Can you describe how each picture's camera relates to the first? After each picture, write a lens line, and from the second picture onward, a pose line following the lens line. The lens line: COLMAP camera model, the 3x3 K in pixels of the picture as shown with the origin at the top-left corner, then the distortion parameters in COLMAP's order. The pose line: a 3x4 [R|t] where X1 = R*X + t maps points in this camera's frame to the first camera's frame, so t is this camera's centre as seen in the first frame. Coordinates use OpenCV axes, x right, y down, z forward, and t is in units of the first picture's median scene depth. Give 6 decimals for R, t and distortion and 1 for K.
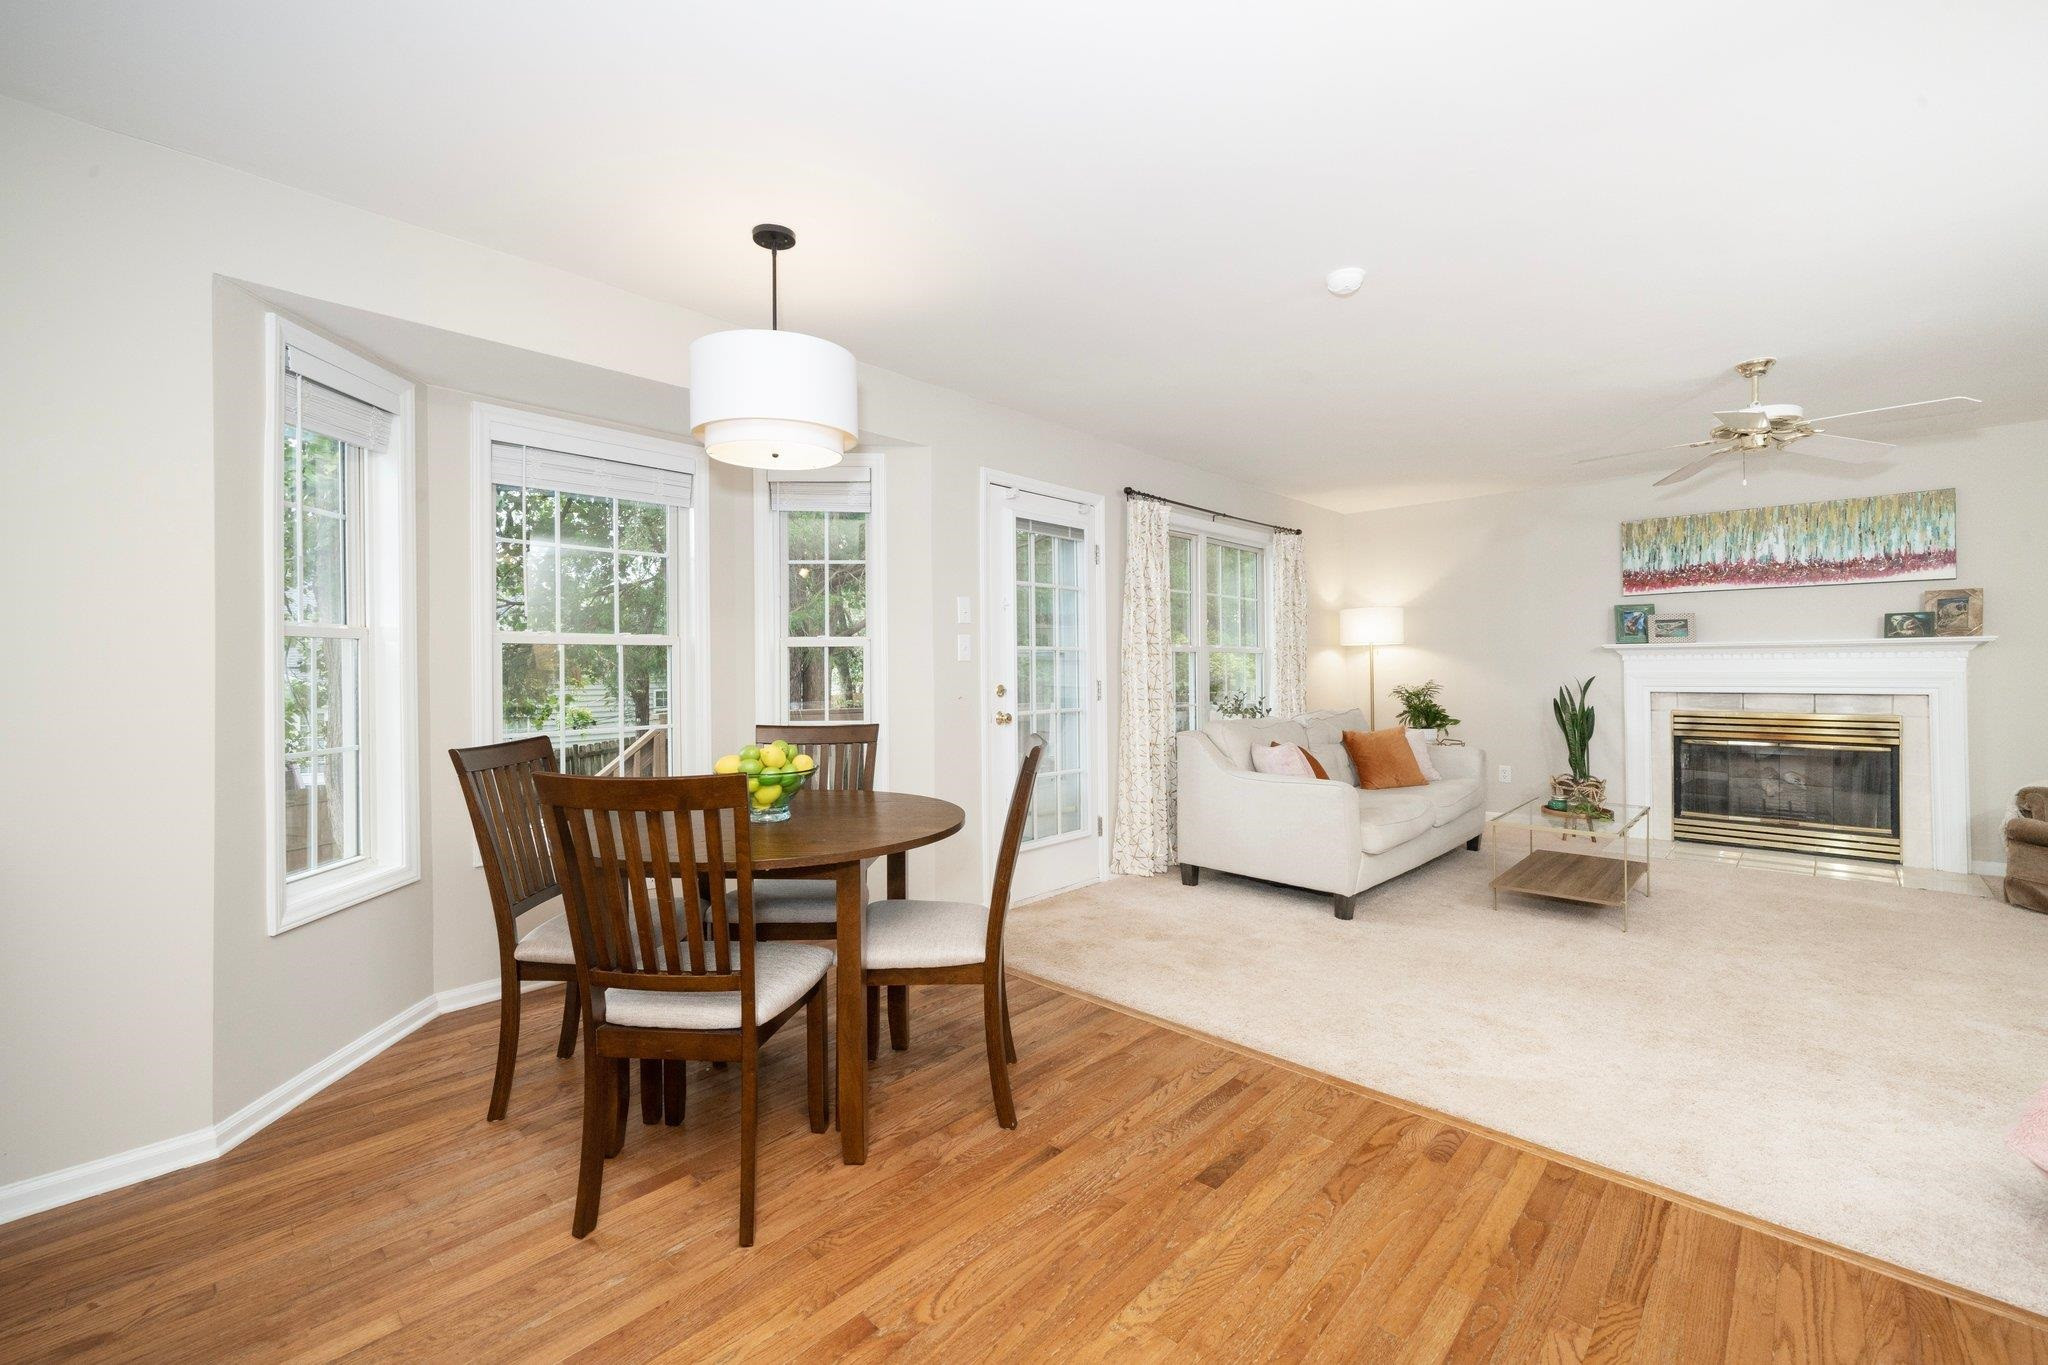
lens RADIAL K [[838.0, 0, 1002.5], [0, 838.0, 666.3], [0, 0, 1]] dist [-0.002809, 0.000430]
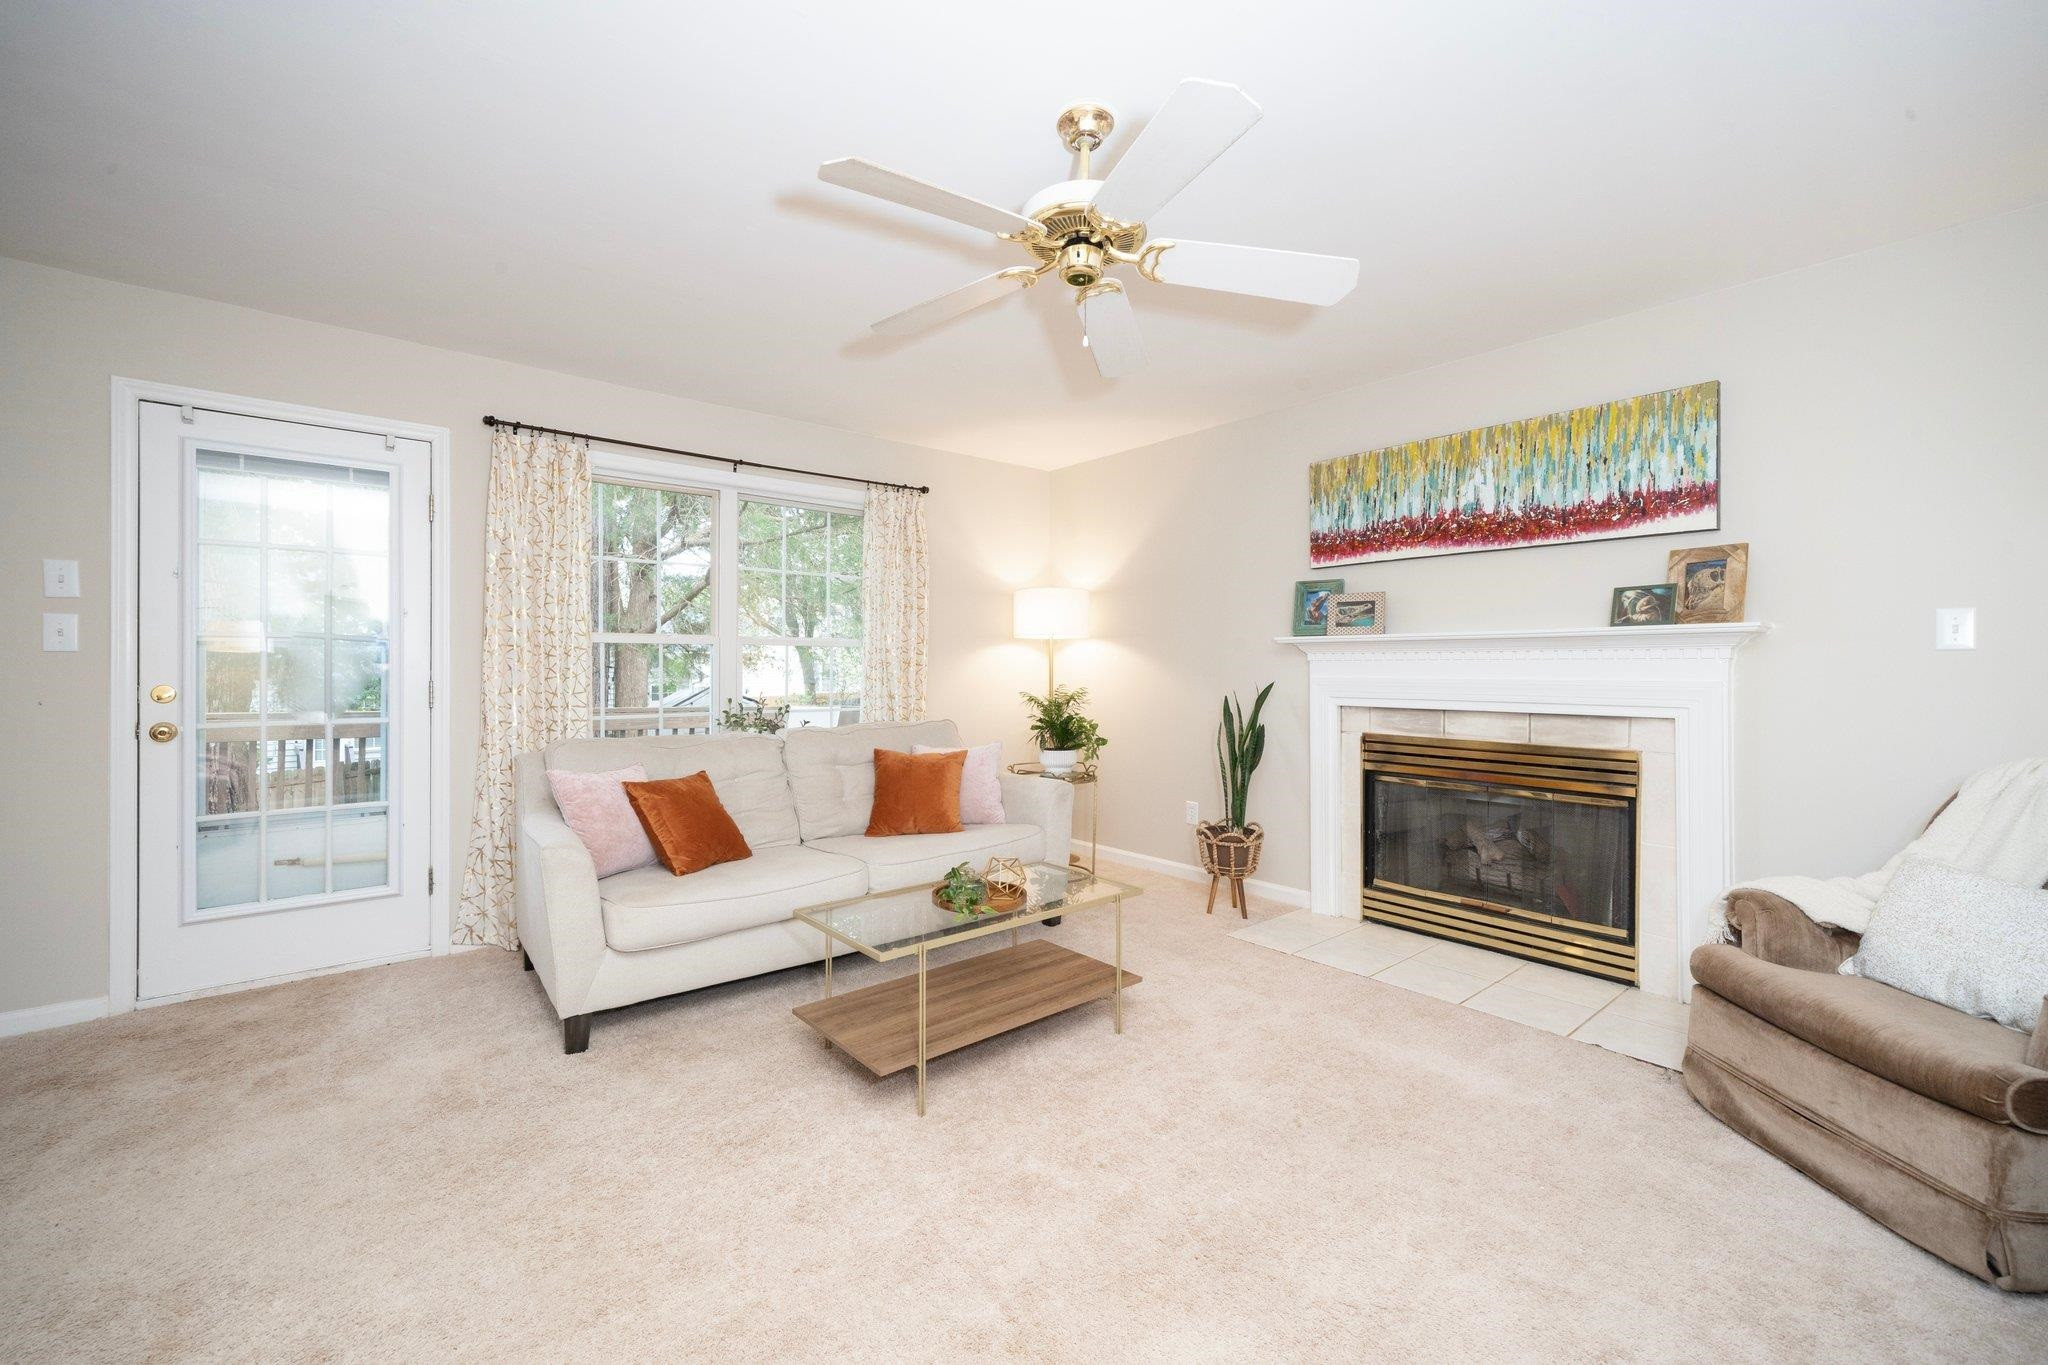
lens RADIAL K [[806.2, 0, 1070.0], [0, 806.2, 669.5], [0, 0, 1]] dist [-0.000997, -0.000234]
pose [[0.993501, 0.009297, -0.113440, 0.667028], [-0.008504, 0.999936, 0.007471, -0.002740], [0.113502, -0.006457, 0.993517, 0.326300]]
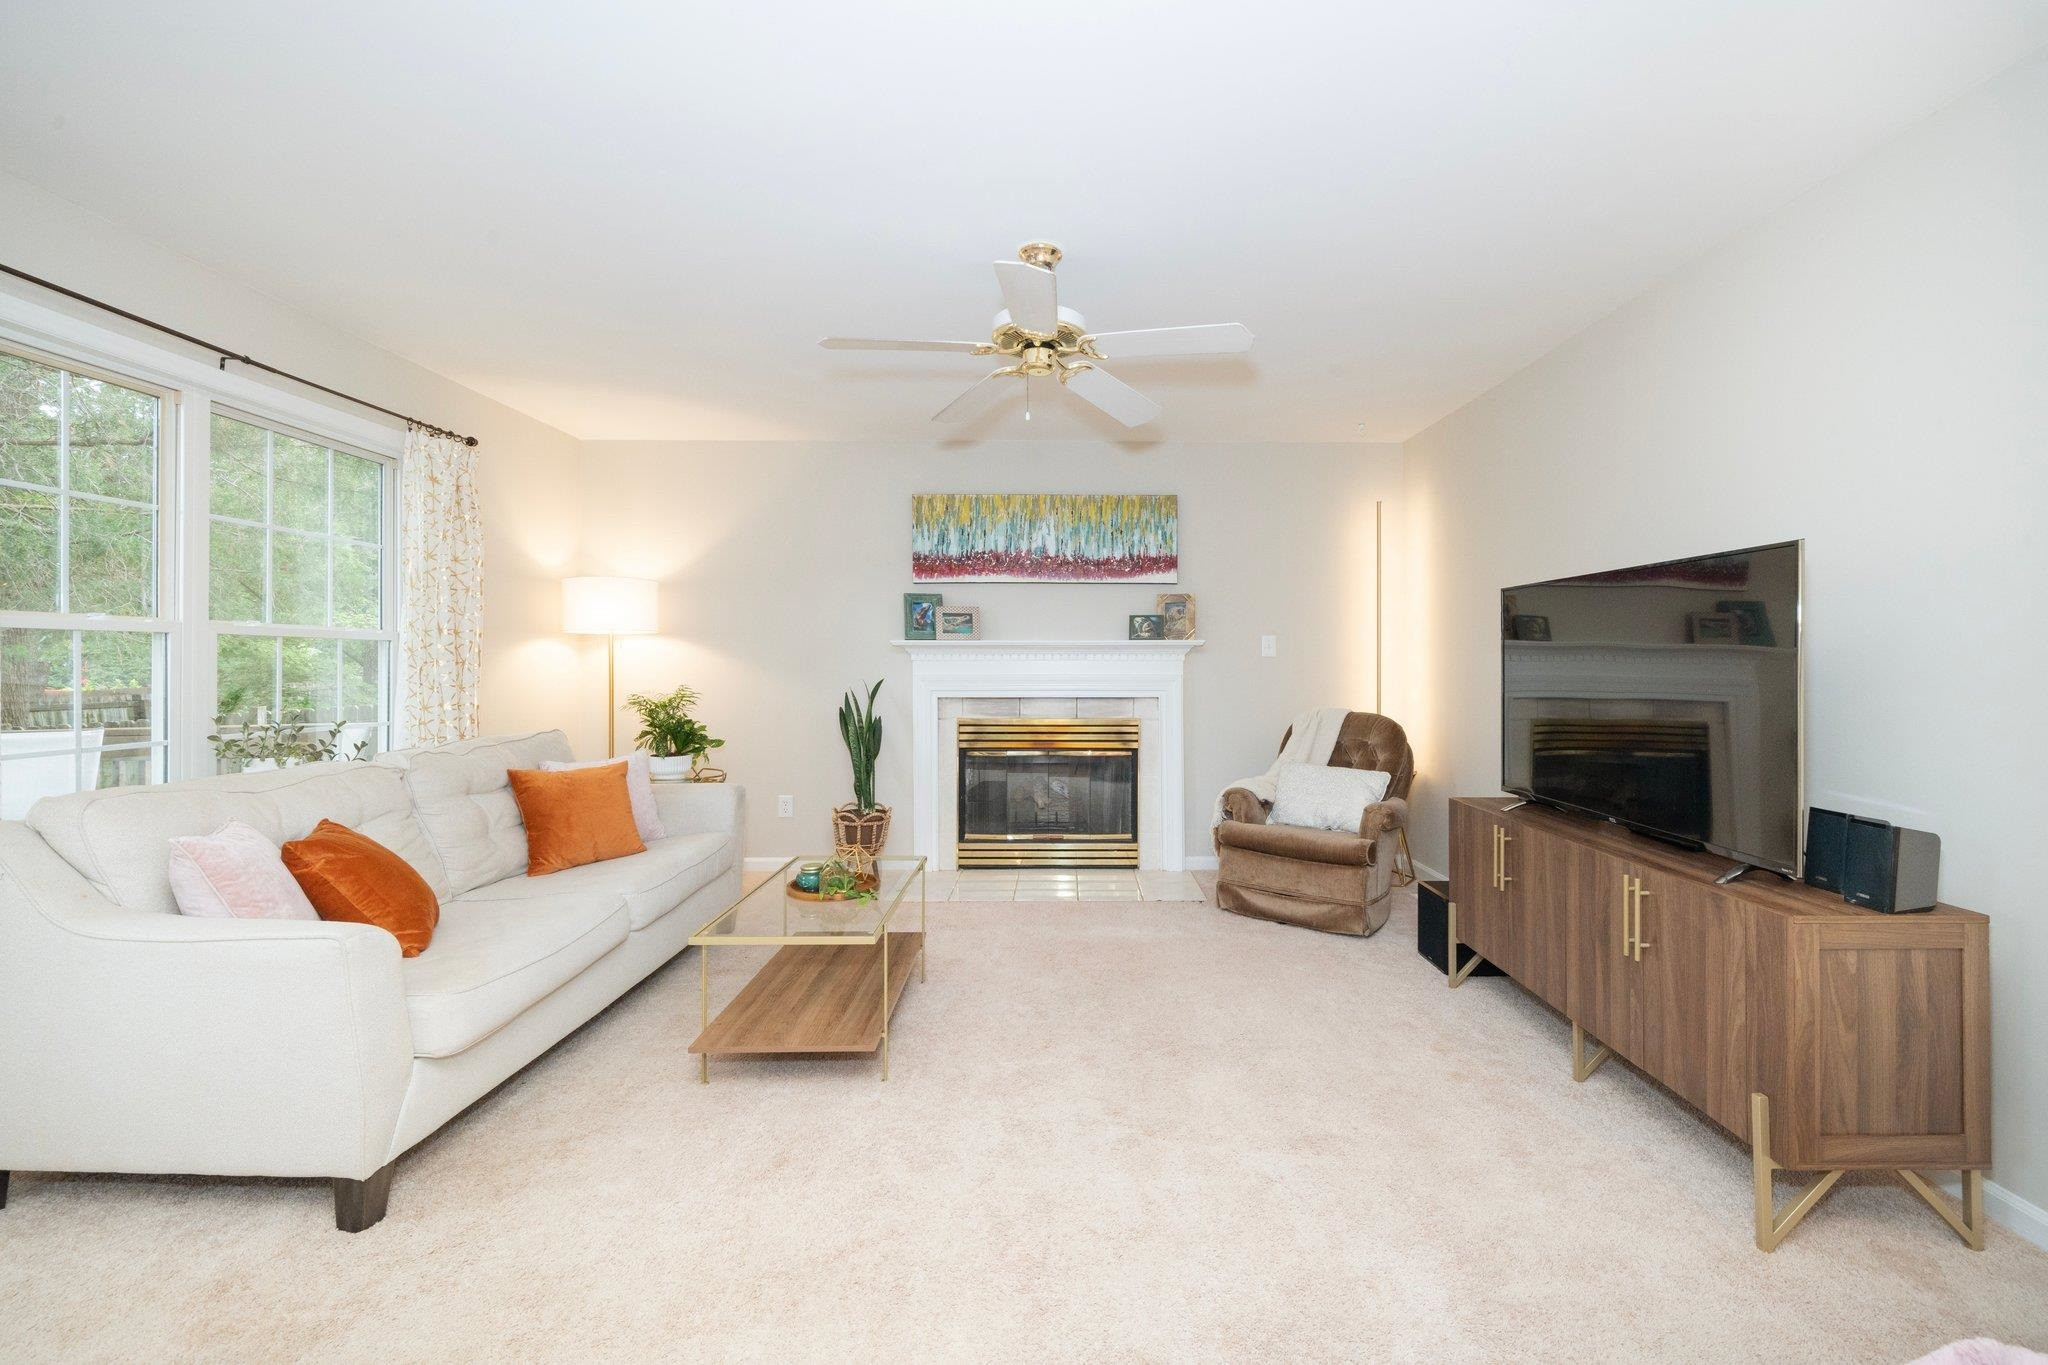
lens RADIAL K [[838.0, 0, 1031.1], [0, 838.0, 663.9], [0, 0, 1]] dist [-0.002809, 0.000430]
pose [[0.735727, 0.008396, 0.677226, 0.284070], [-0.008446, 0.999959, -0.003221, -0.001542], [-0.677225, -0.003350, 0.735768, 0.329293]]
